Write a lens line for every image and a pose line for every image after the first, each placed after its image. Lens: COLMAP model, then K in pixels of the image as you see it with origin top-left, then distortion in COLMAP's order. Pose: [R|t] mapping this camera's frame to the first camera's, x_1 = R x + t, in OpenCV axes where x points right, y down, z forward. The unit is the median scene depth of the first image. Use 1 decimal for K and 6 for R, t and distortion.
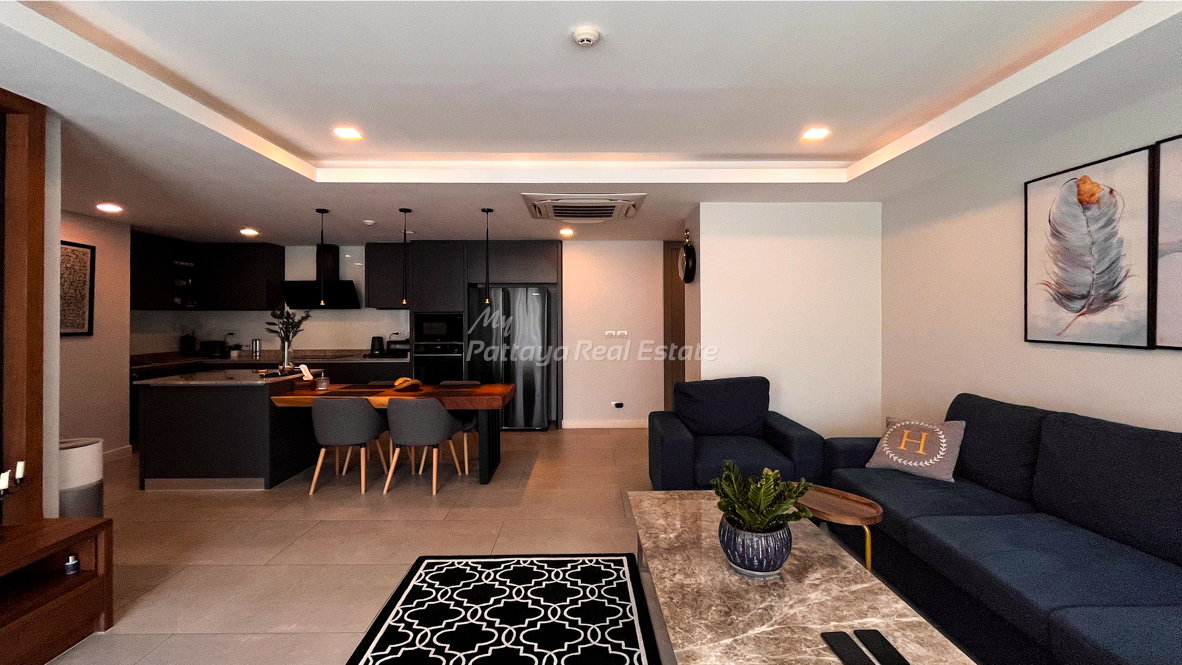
lens RADIAL K [[495.1, 0, 588.3], [0, 495.1, 316.3], [0, 0, 1]] dist [0.000484, 0.000003]
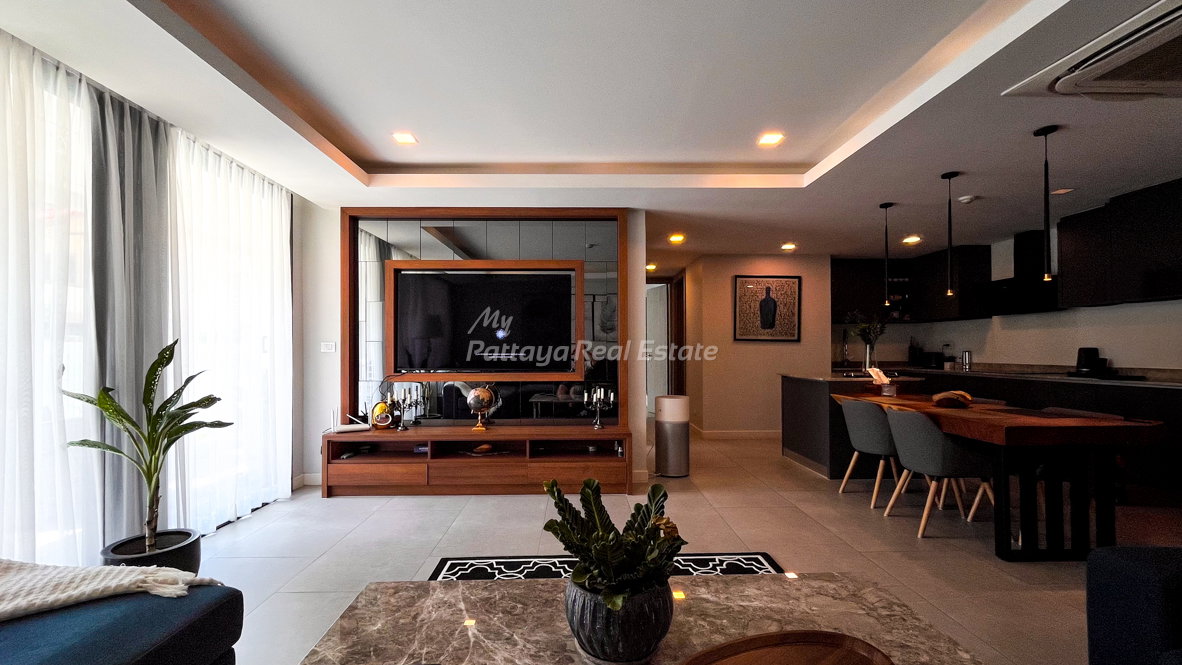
lens RADIAL K [[518.8, 0, 589.4], [0, 518.8, 351.0], [0, 0, 1]] dist [0.000372, -0.000018]
pose [[0.006288, 0.005748, -0.999964, 0.799358], [0.007031, 0.999959, 0.005792, 0.096666], [0.999956, -0.007067, 0.006248, 0.772206]]
